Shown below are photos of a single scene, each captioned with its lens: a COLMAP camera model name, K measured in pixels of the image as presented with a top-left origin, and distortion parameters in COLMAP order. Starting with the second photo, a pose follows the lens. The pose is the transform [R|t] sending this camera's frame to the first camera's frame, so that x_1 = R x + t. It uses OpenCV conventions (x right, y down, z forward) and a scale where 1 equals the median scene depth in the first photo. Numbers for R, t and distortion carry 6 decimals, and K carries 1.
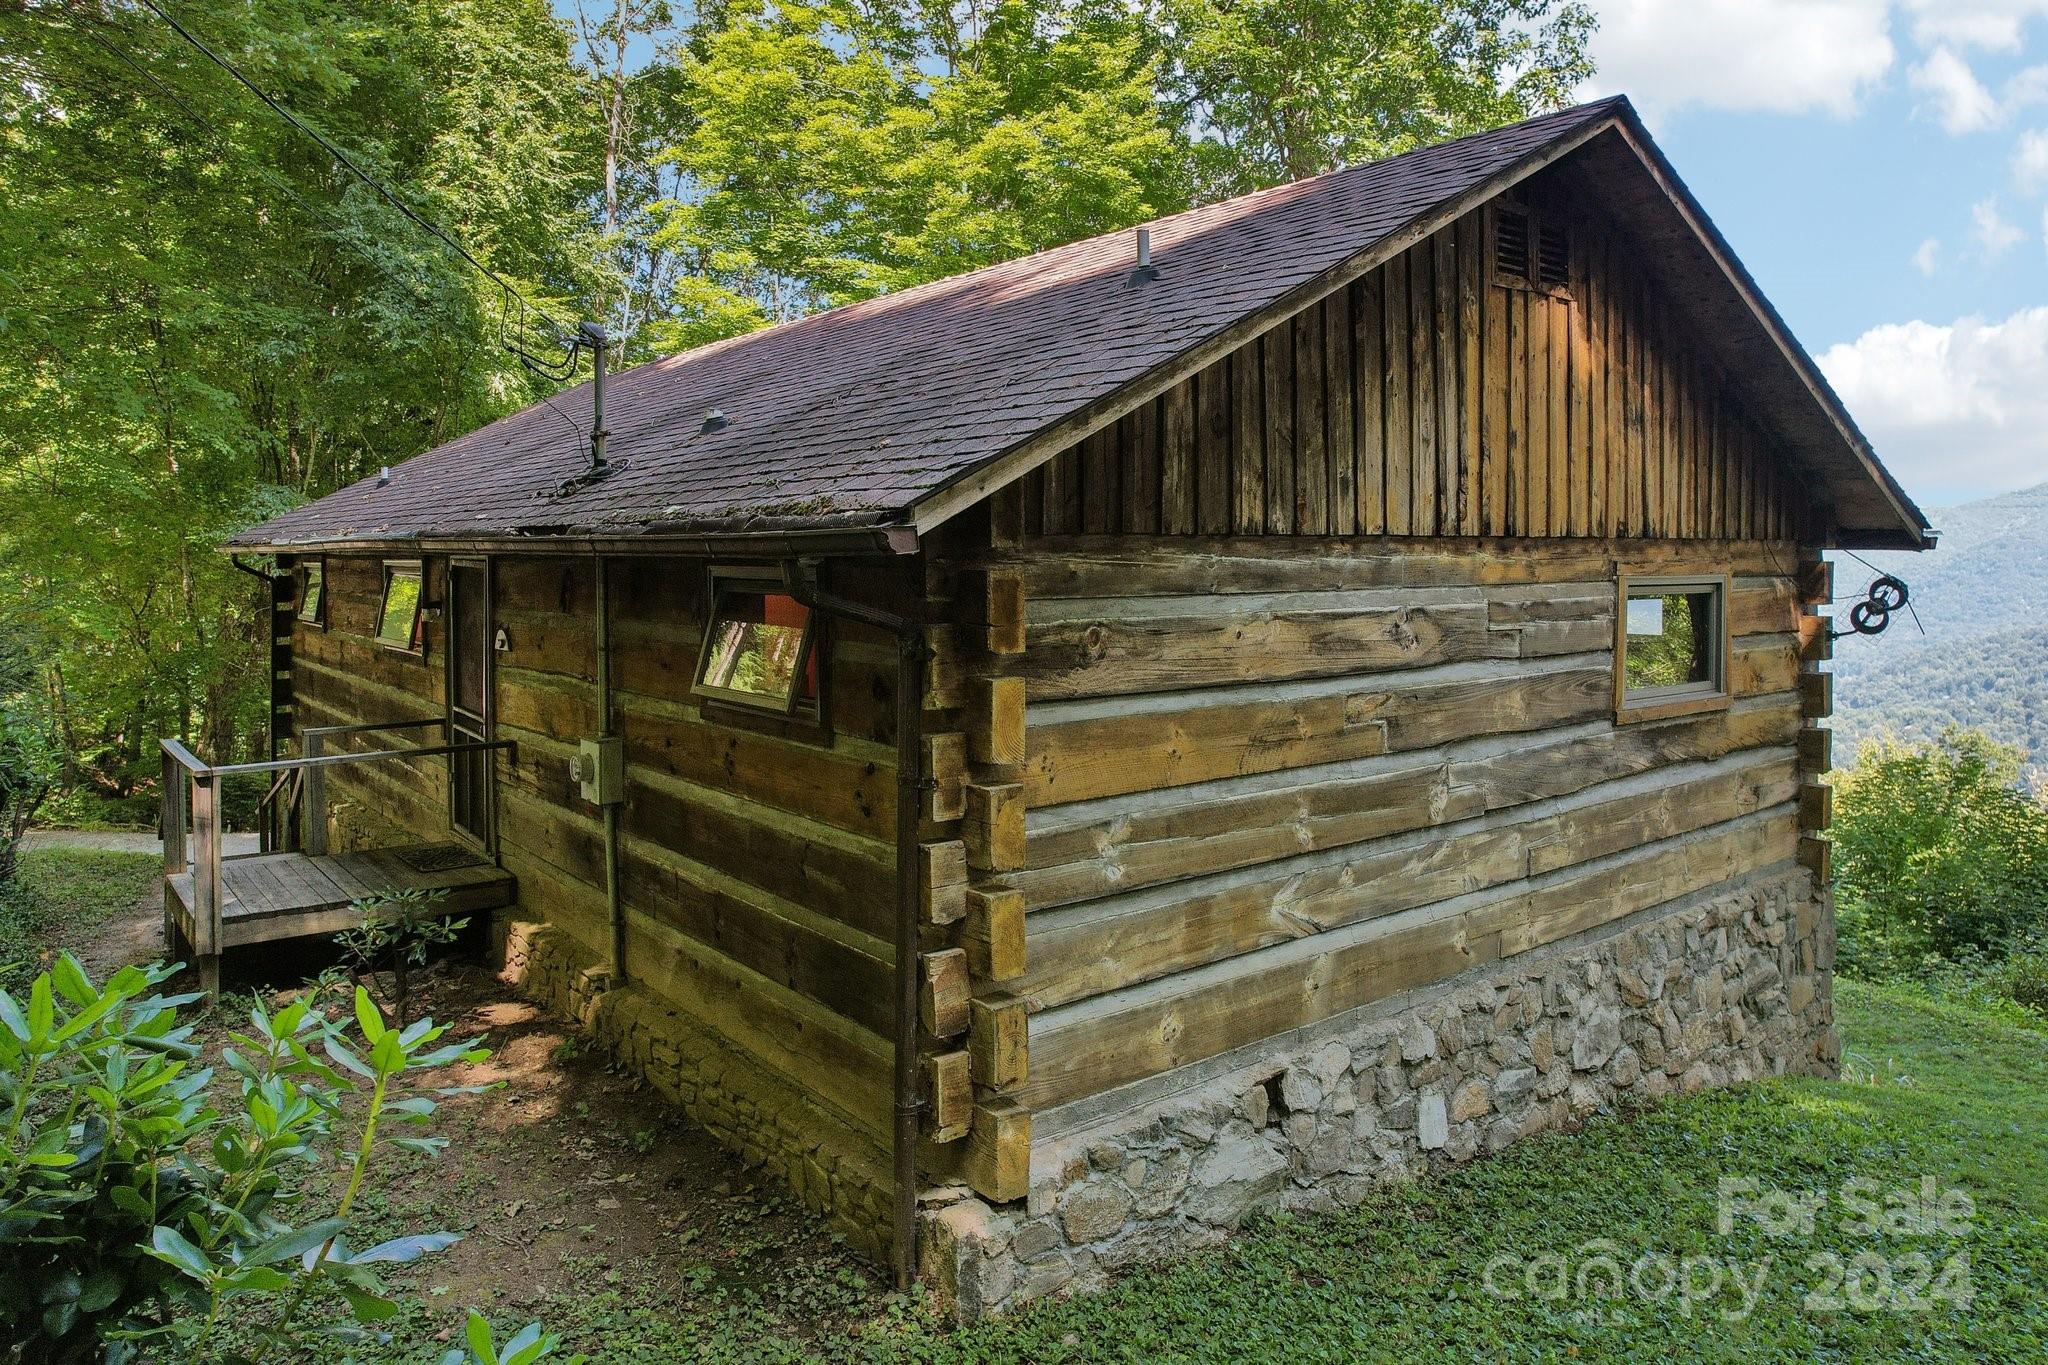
lens RADIAL K [[1326.8, 0, 1050.4], [0, 1326.8, 596.8], [0, 0, 1]] dist [-0.024352, 0.022002]
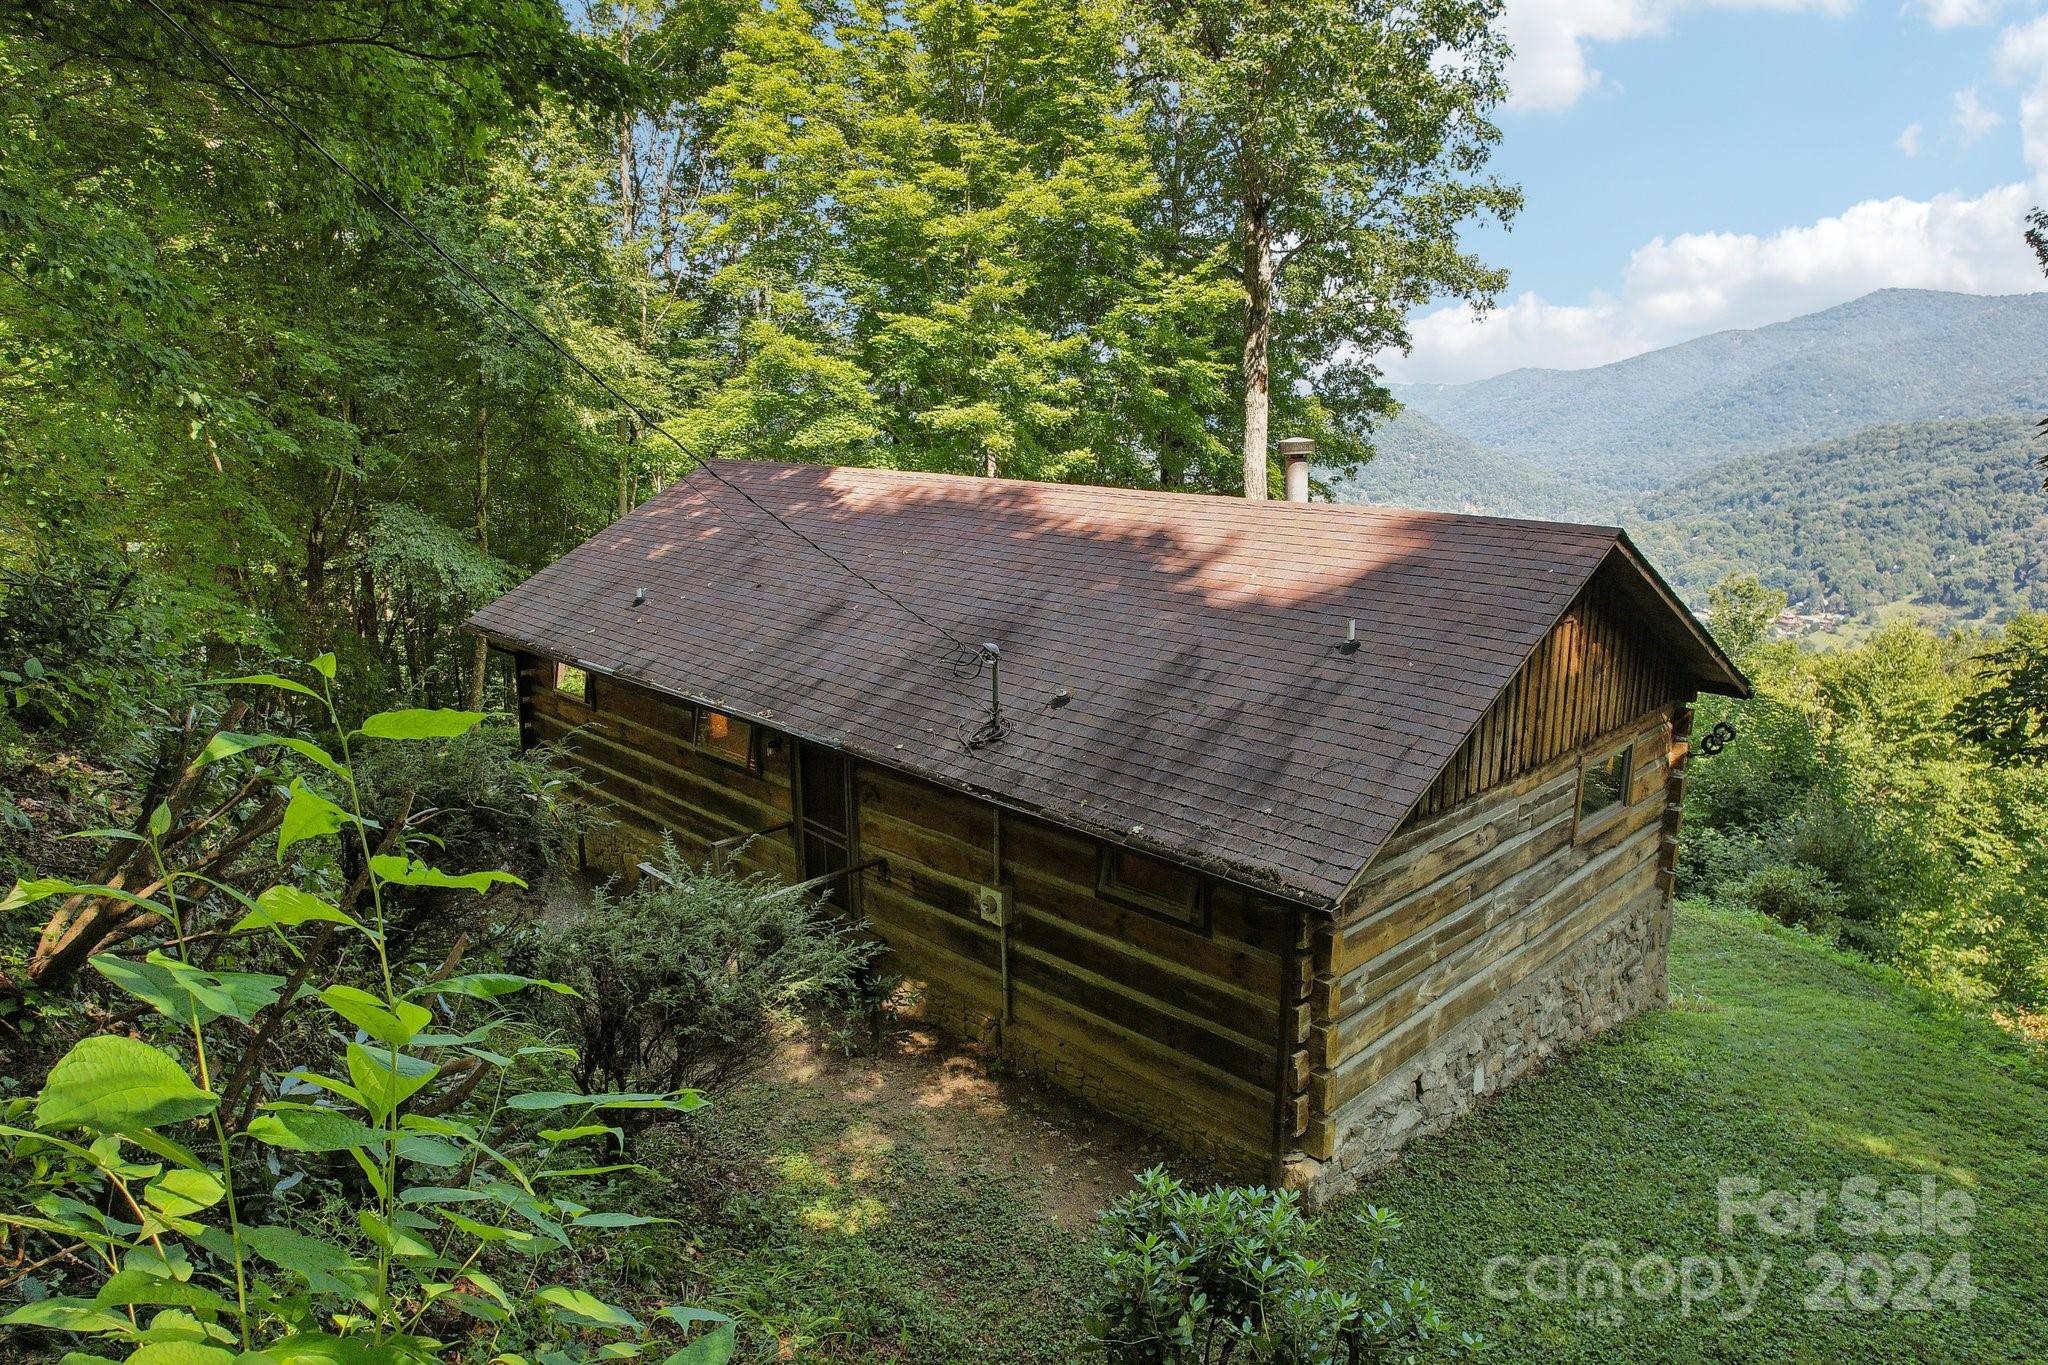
lens RADIAL K [[1326.8, 0, 1030.1], [0, 1326.8, 674.9], [0, 0, 1]] dist [-0.024352, 0.022002]
pose [[0.993426, -0.029720, 0.110553, -0.532570], [0.005838, 0.977609, 0.210349, -0.564113], [-0.114330, -0.208321, 0.971355, -0.638291]]
